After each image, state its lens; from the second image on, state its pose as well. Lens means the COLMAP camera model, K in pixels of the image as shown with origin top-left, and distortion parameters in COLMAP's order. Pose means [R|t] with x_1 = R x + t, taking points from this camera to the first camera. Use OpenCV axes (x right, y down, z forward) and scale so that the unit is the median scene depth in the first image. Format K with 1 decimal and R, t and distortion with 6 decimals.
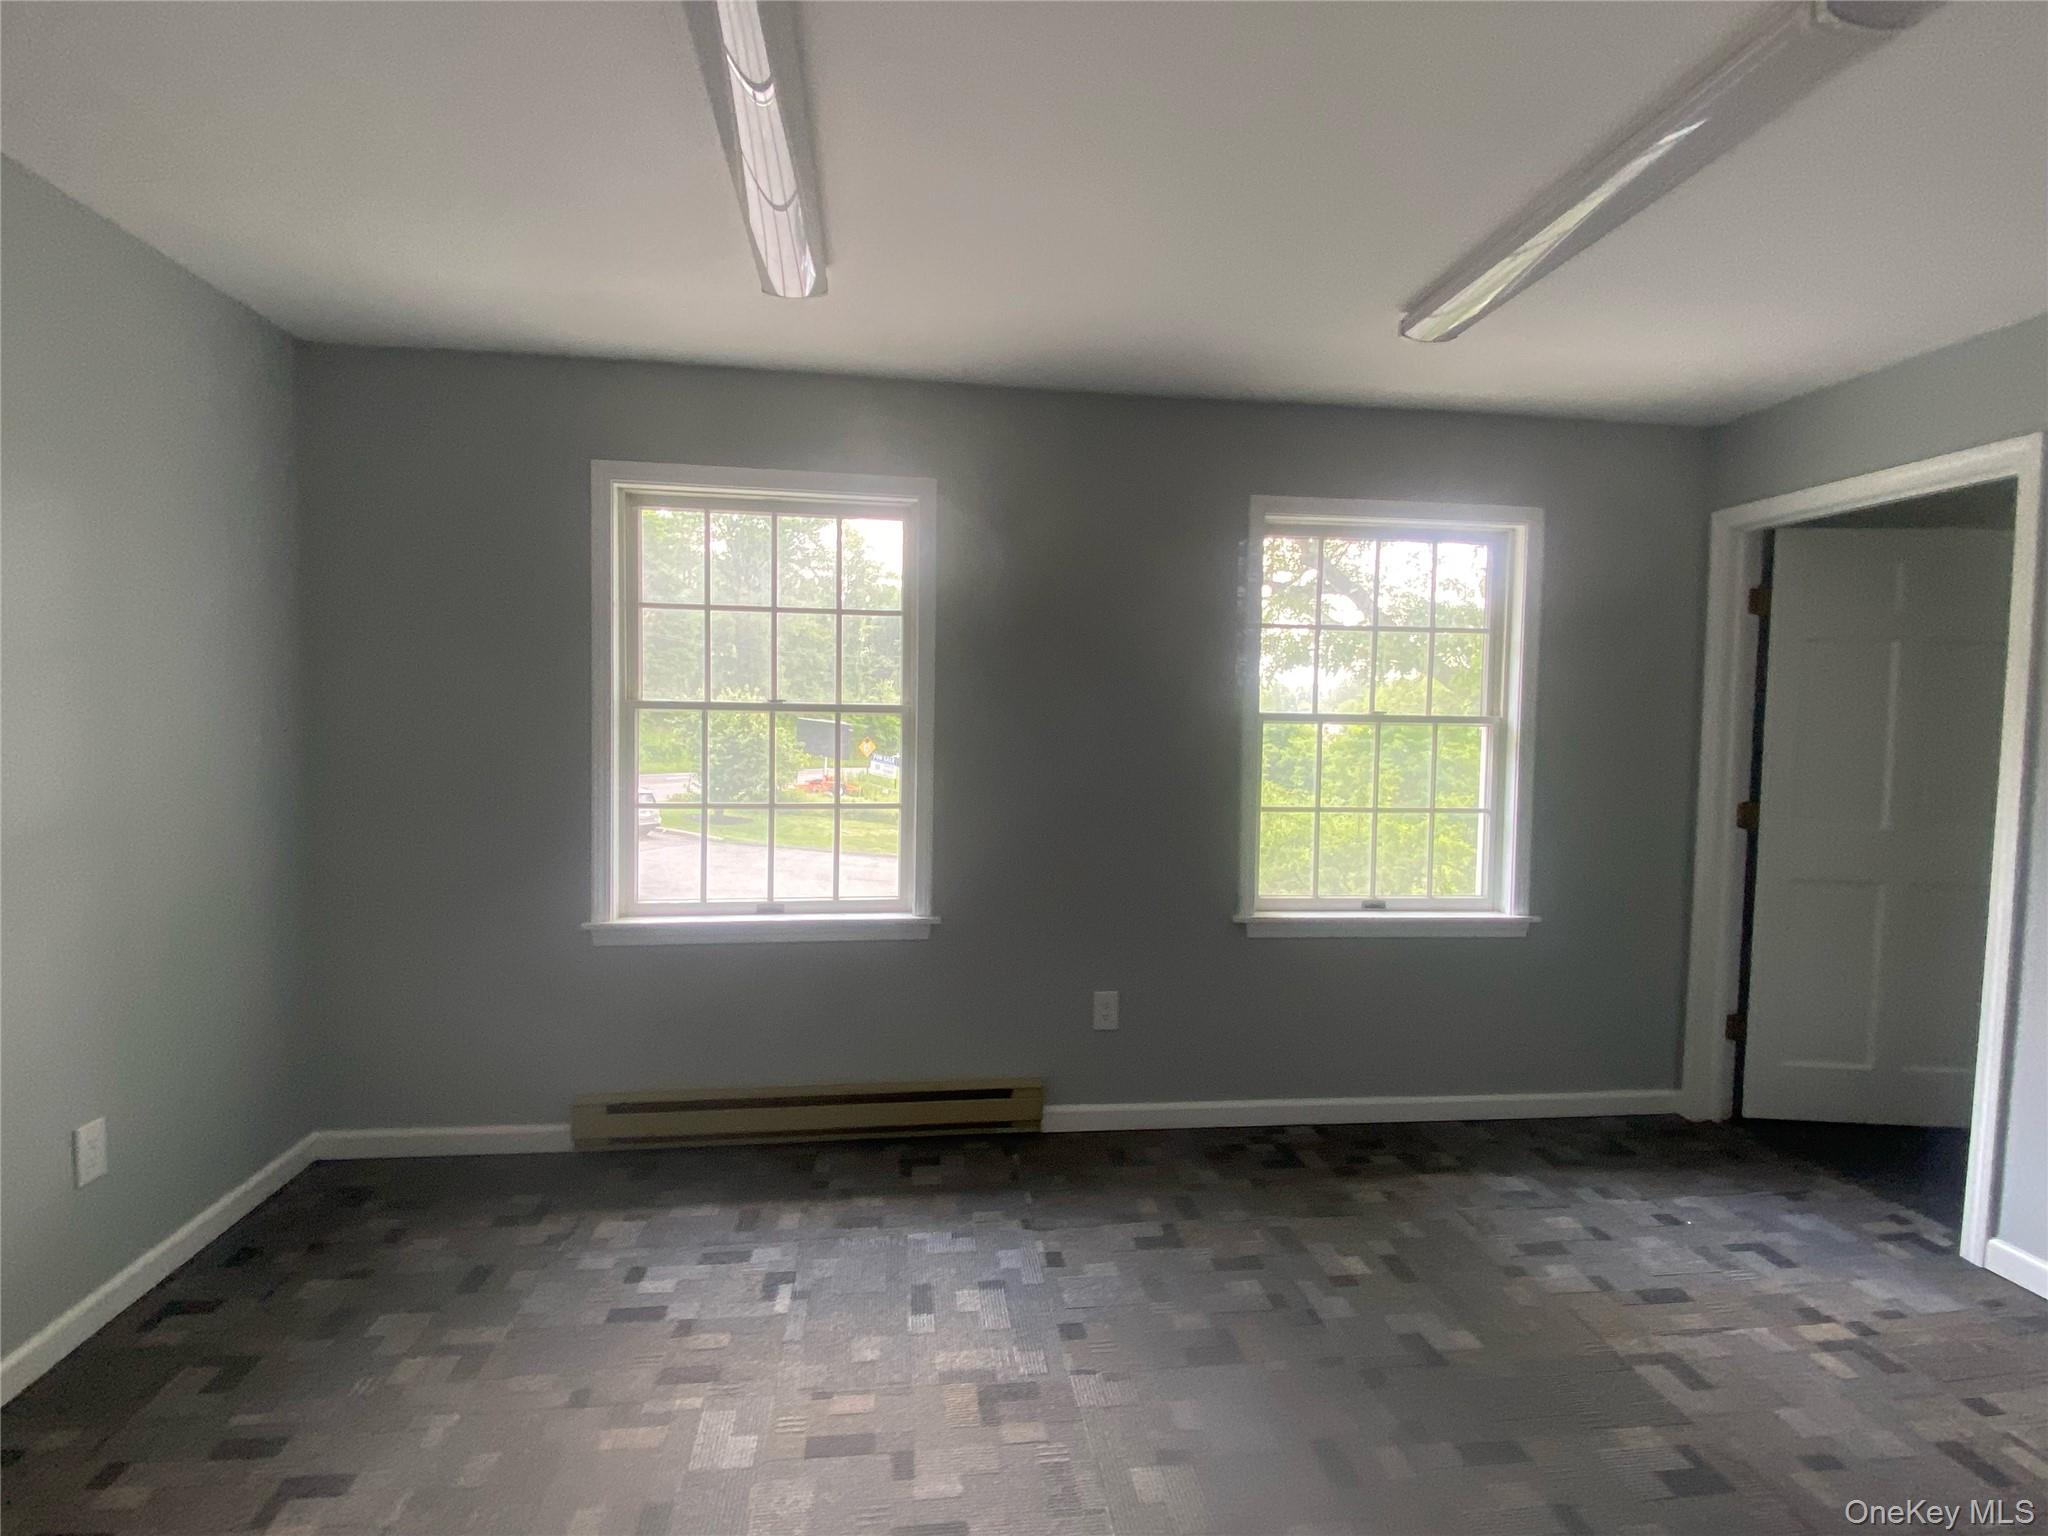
lens RADIAL K [[1046.7, 0, 1024.0], [0, 1046.7, 768.0], [0, 0, 1]] dist [0.001371, 0.000523]
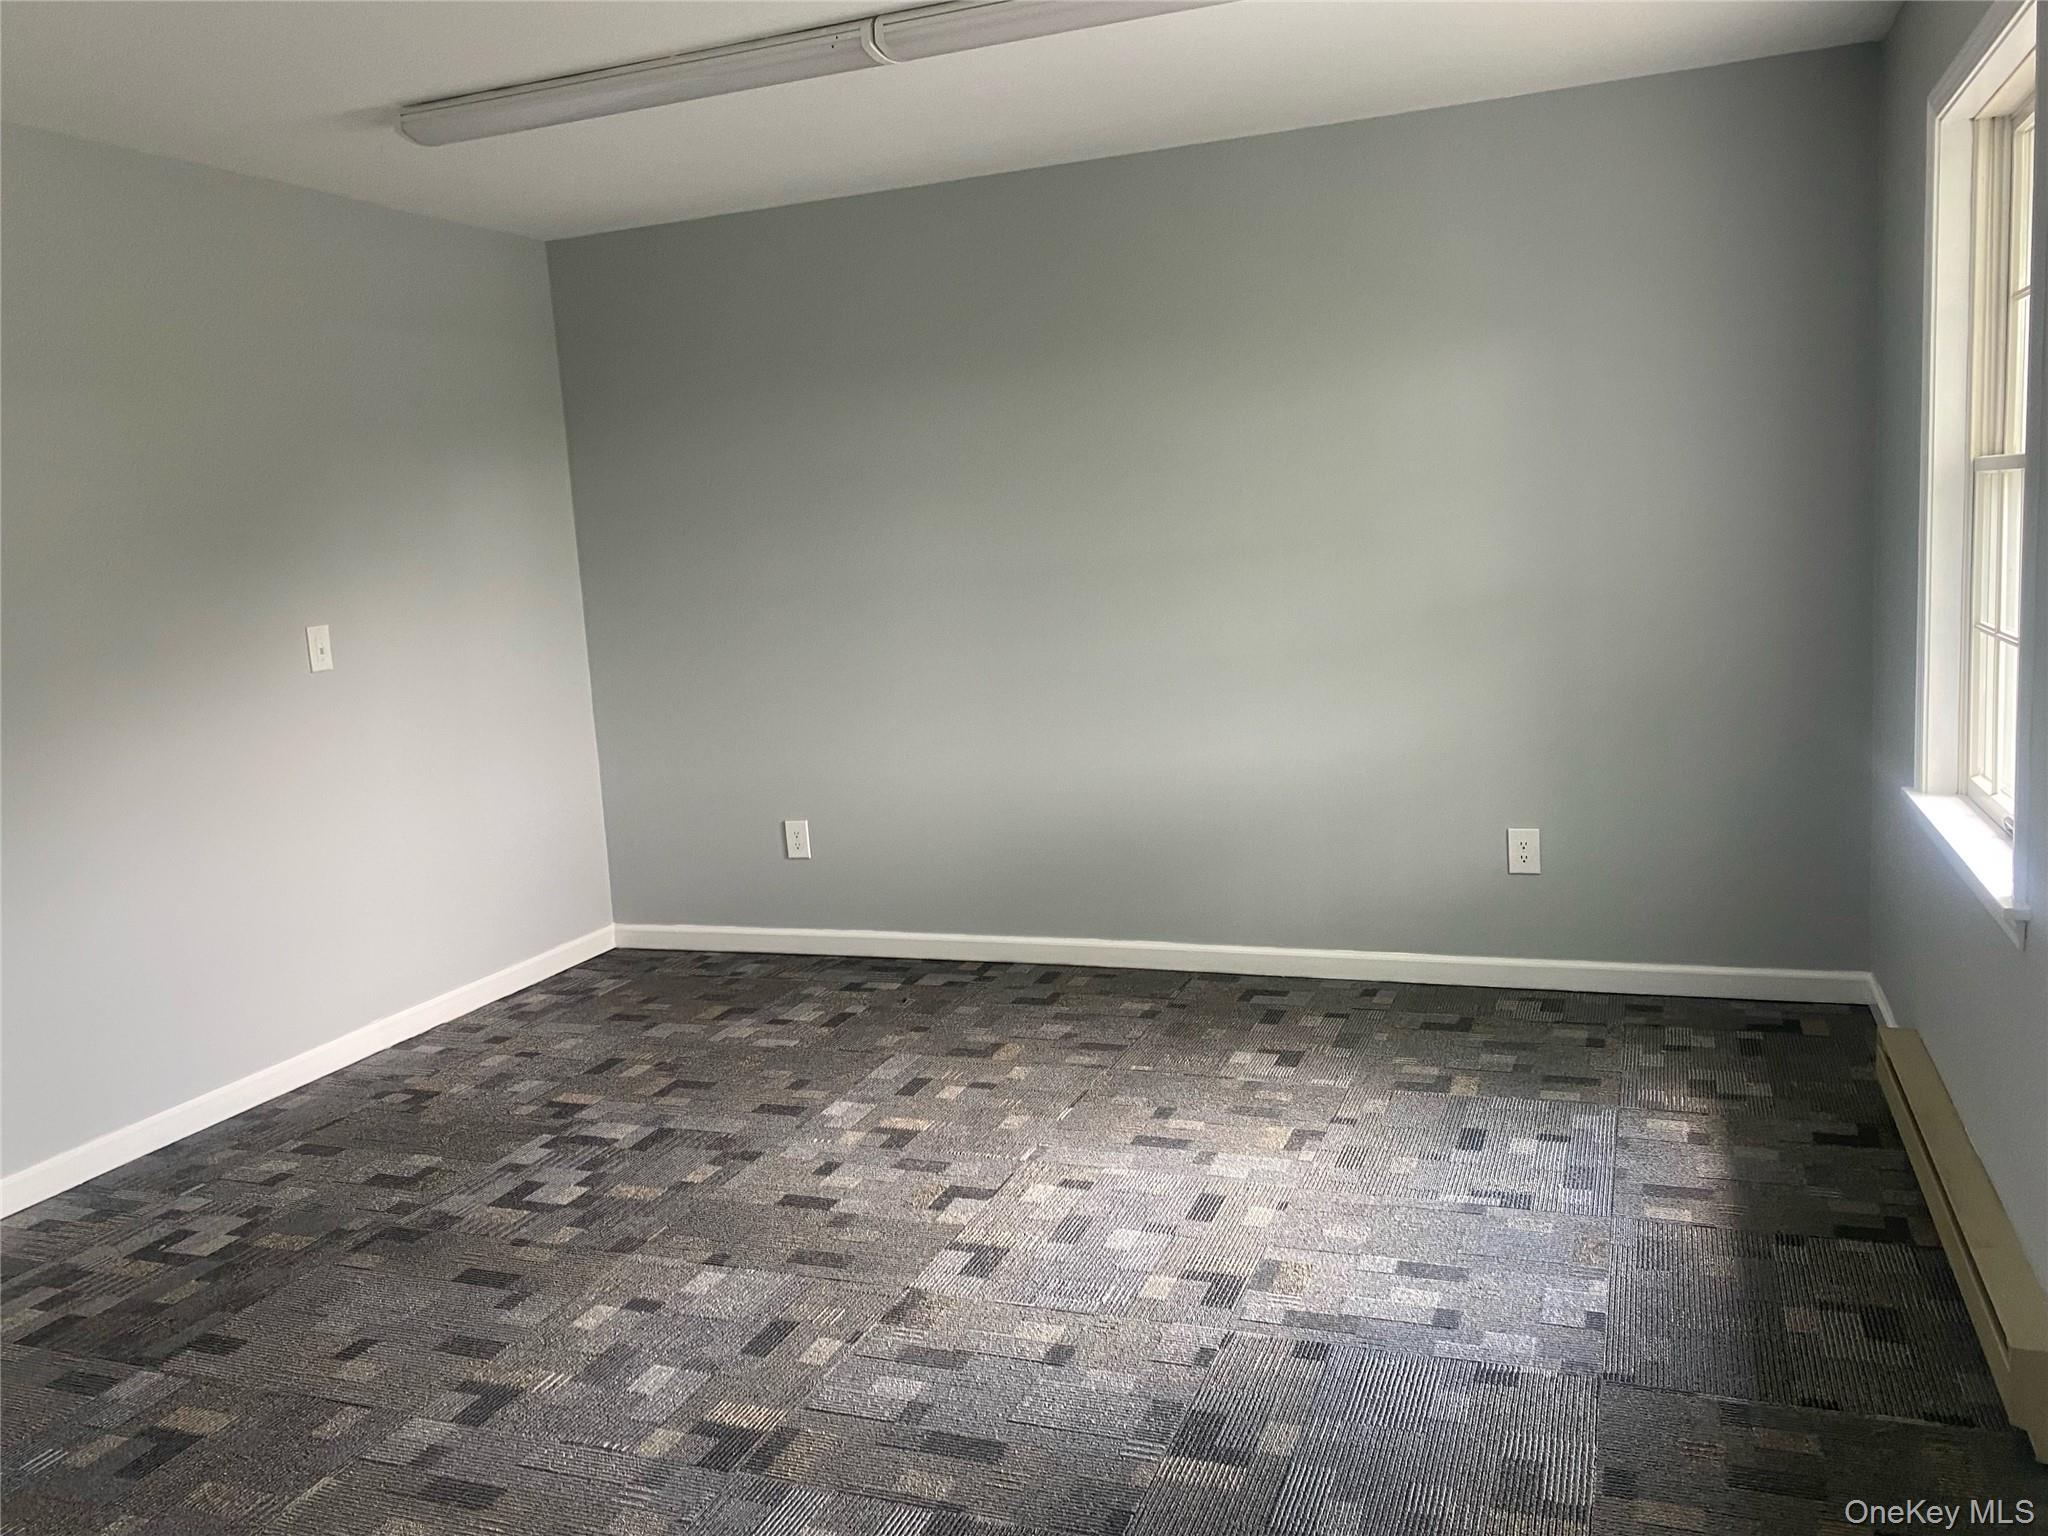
lens RADIAL K [[1604.6, 0, 1024.0], [0, 1604.6, 768.0], [0, 0, 1]] dist [0.170870, 0.003137]
pose [[-0.488002, 0.134761, -0.862376, 1.034783], [0.003949, 0.988340, 0.152210, -0.043546], [0.872833, 0.070873, -0.482845, 1.284768]]
